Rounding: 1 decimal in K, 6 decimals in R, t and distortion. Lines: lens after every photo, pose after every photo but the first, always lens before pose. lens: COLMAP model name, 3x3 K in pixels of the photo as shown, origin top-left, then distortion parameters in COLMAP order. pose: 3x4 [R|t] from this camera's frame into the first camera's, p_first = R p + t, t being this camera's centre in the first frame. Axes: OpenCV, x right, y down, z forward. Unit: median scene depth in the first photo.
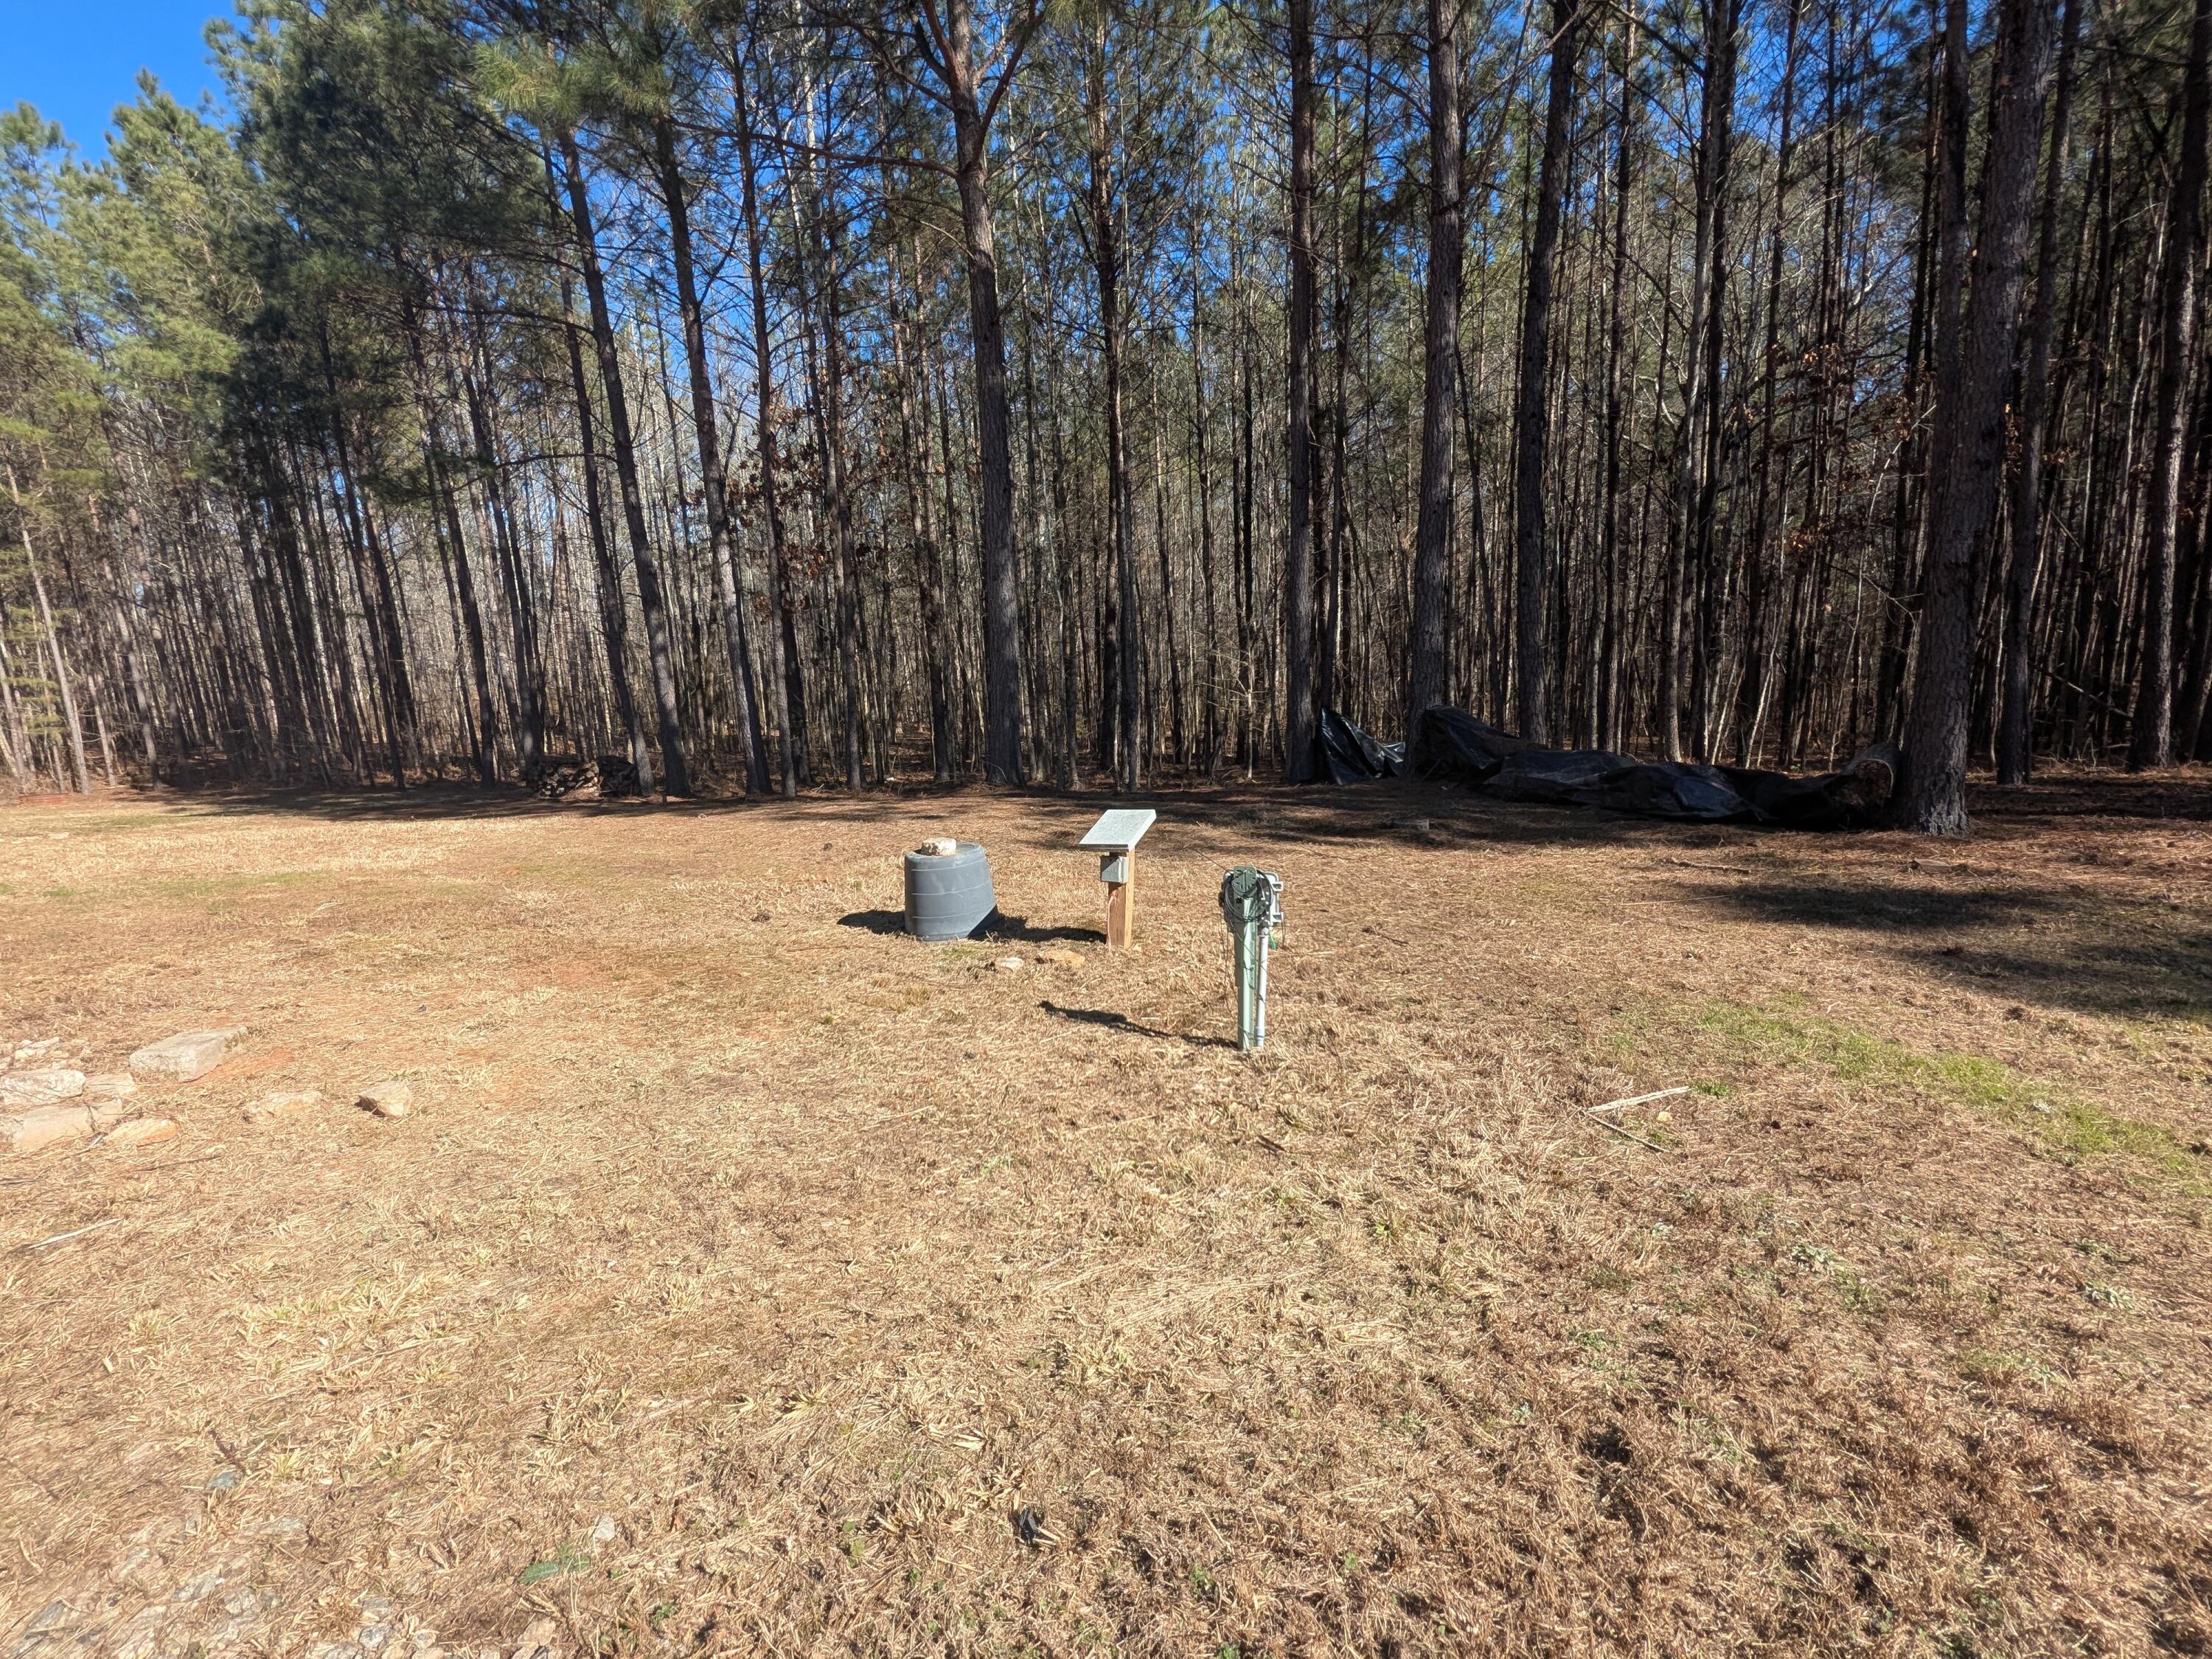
lens RADIAL K [[1024.5, 0, 1106.0], [0, 1024.5, 829.5], [0, 0, 1]] dist [0.001629, 0.000545]
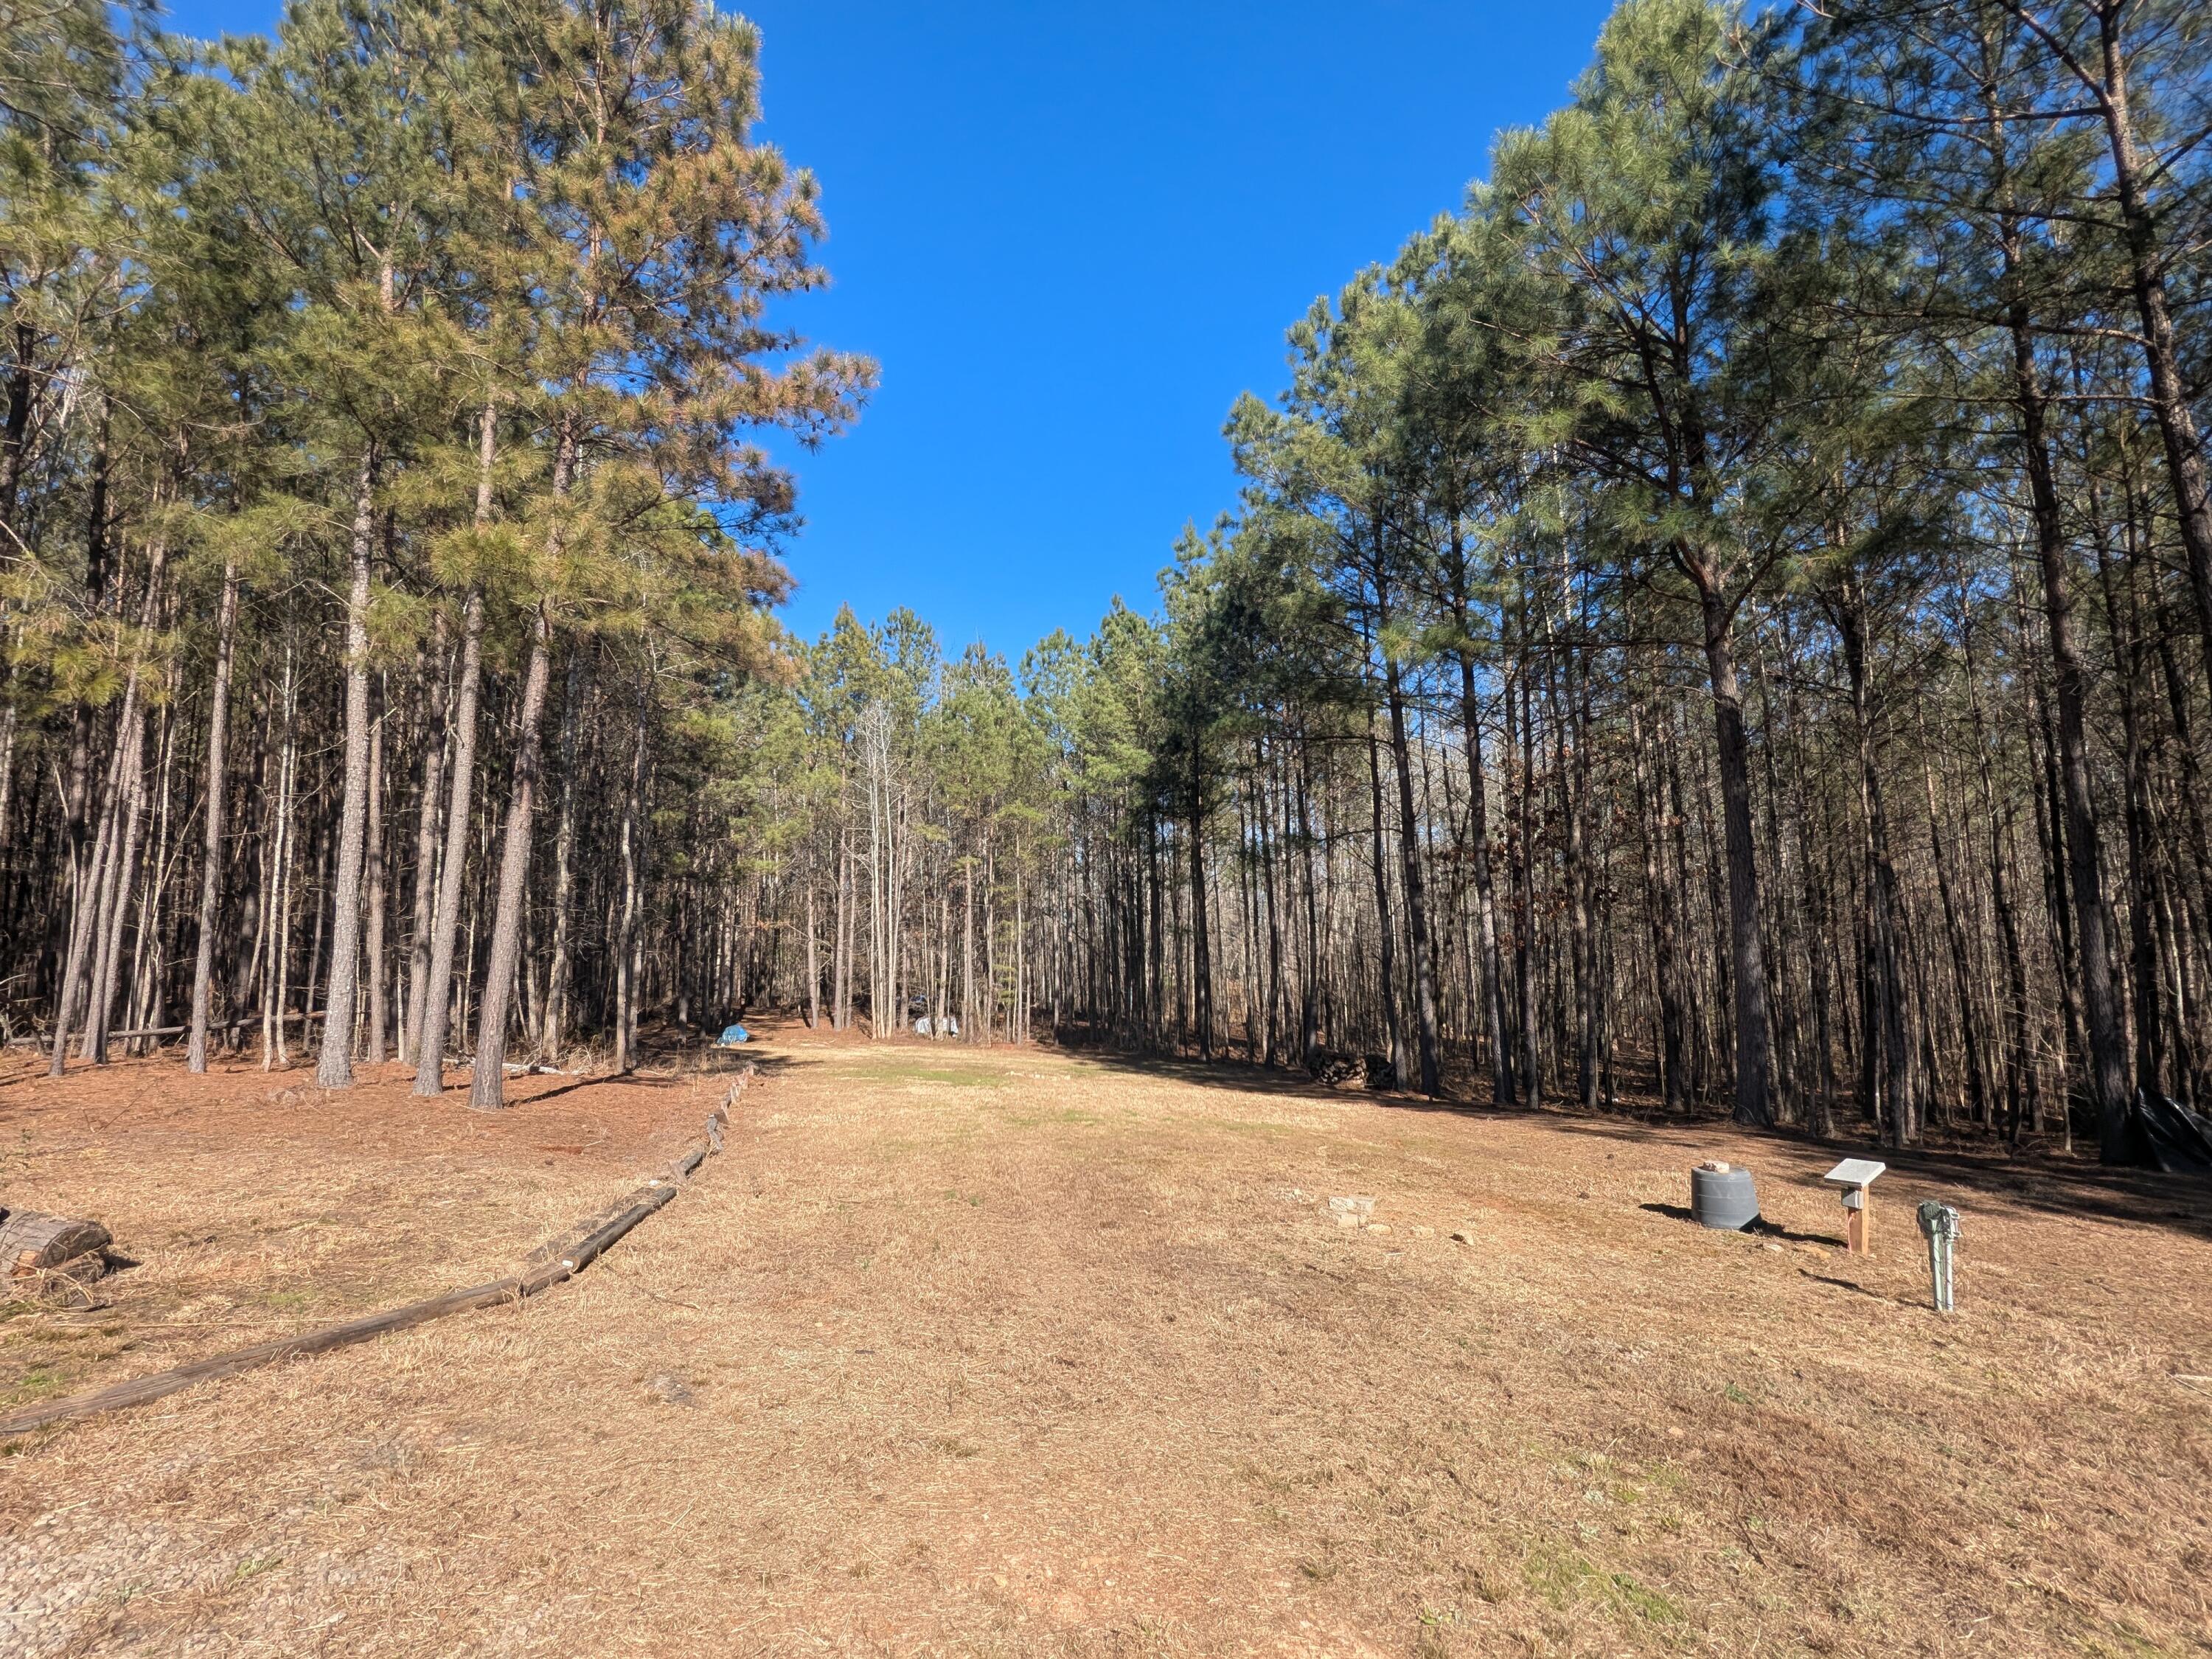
lens RADIAL K [[1049.9, 0, 1091.9], [0, 1049.9, 828.2], [0, 0, 1]] dist [0.000302, -0.000181]
pose [[0.800460, -0.034327, -0.598402, 0.020485], [-0.133142, 0.963233, -0.233355, 0.008199], [0.584412, 0.266464, 0.766459, -0.372182]]
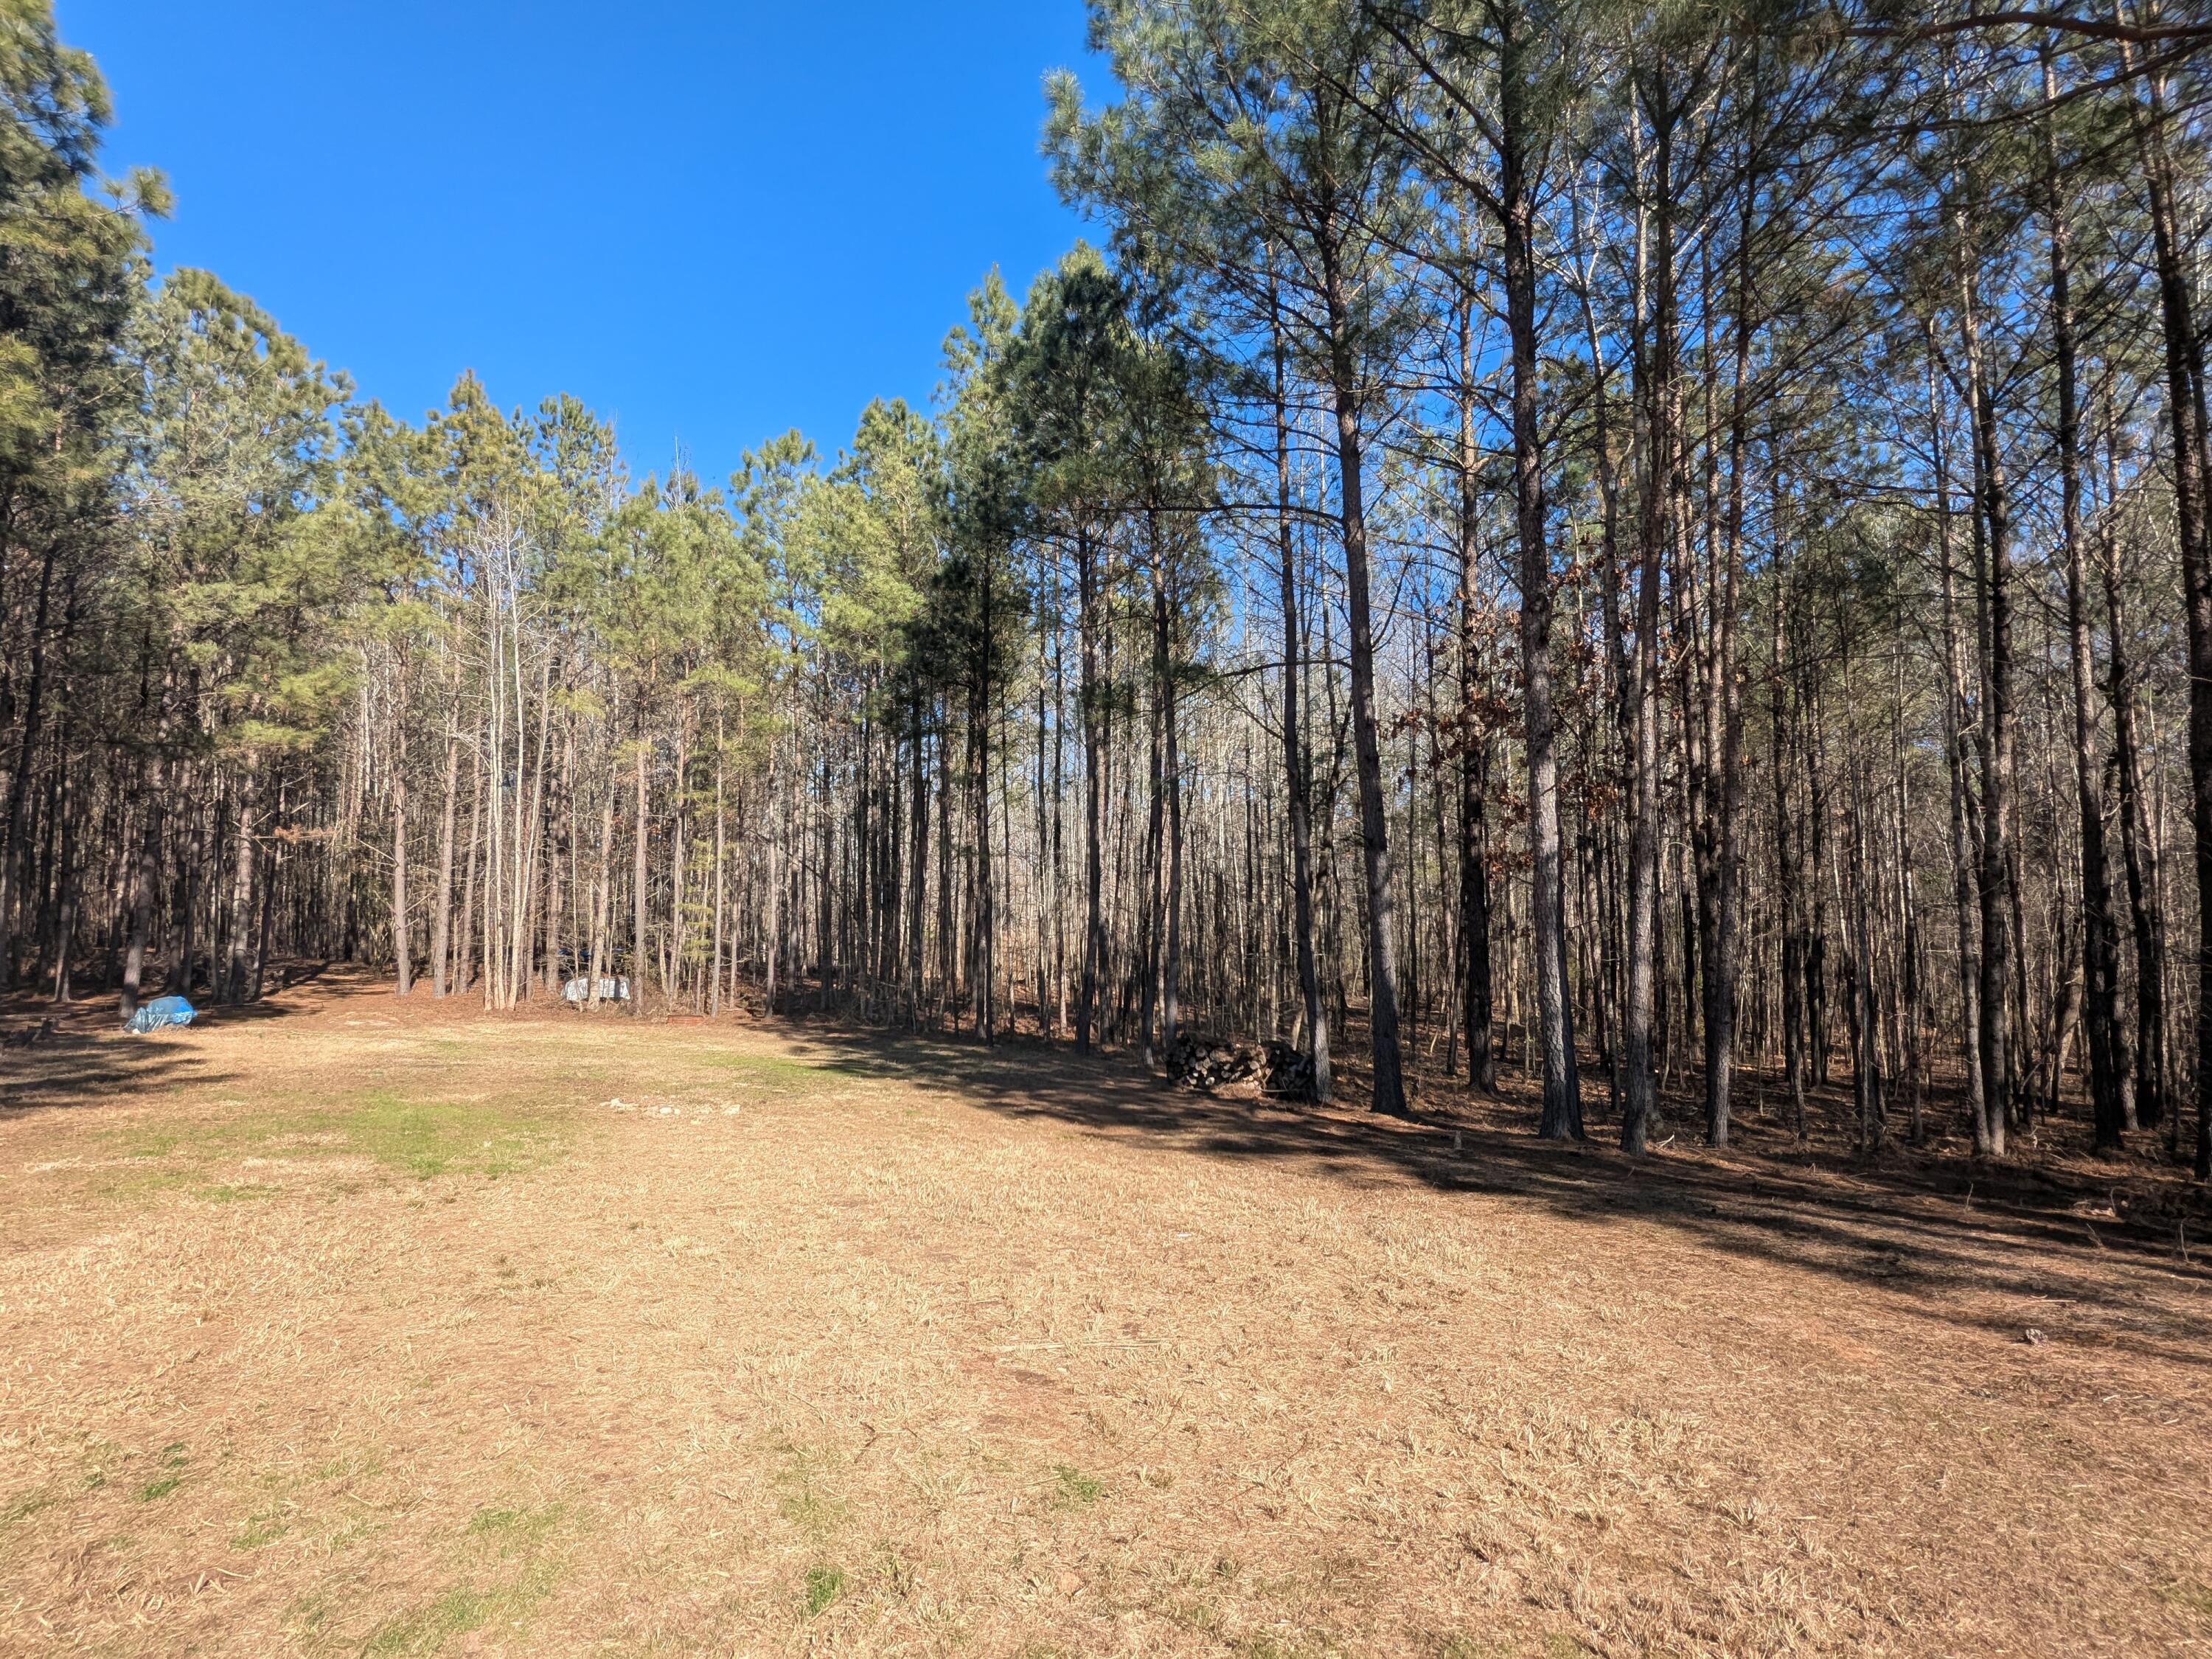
lens RADIAL K [[1024.5, 0, 1106.0], [0, 1024.5, 829.5], [0, 0, 1]] dist [0.001629, 0.000545]
pose [[0.921988, 0.017265, -0.386833, -0.459193], [-0.112721, 0.967707, -0.225472, -0.057084], [0.370448, 0.251487, 0.894160, 0.345668]]
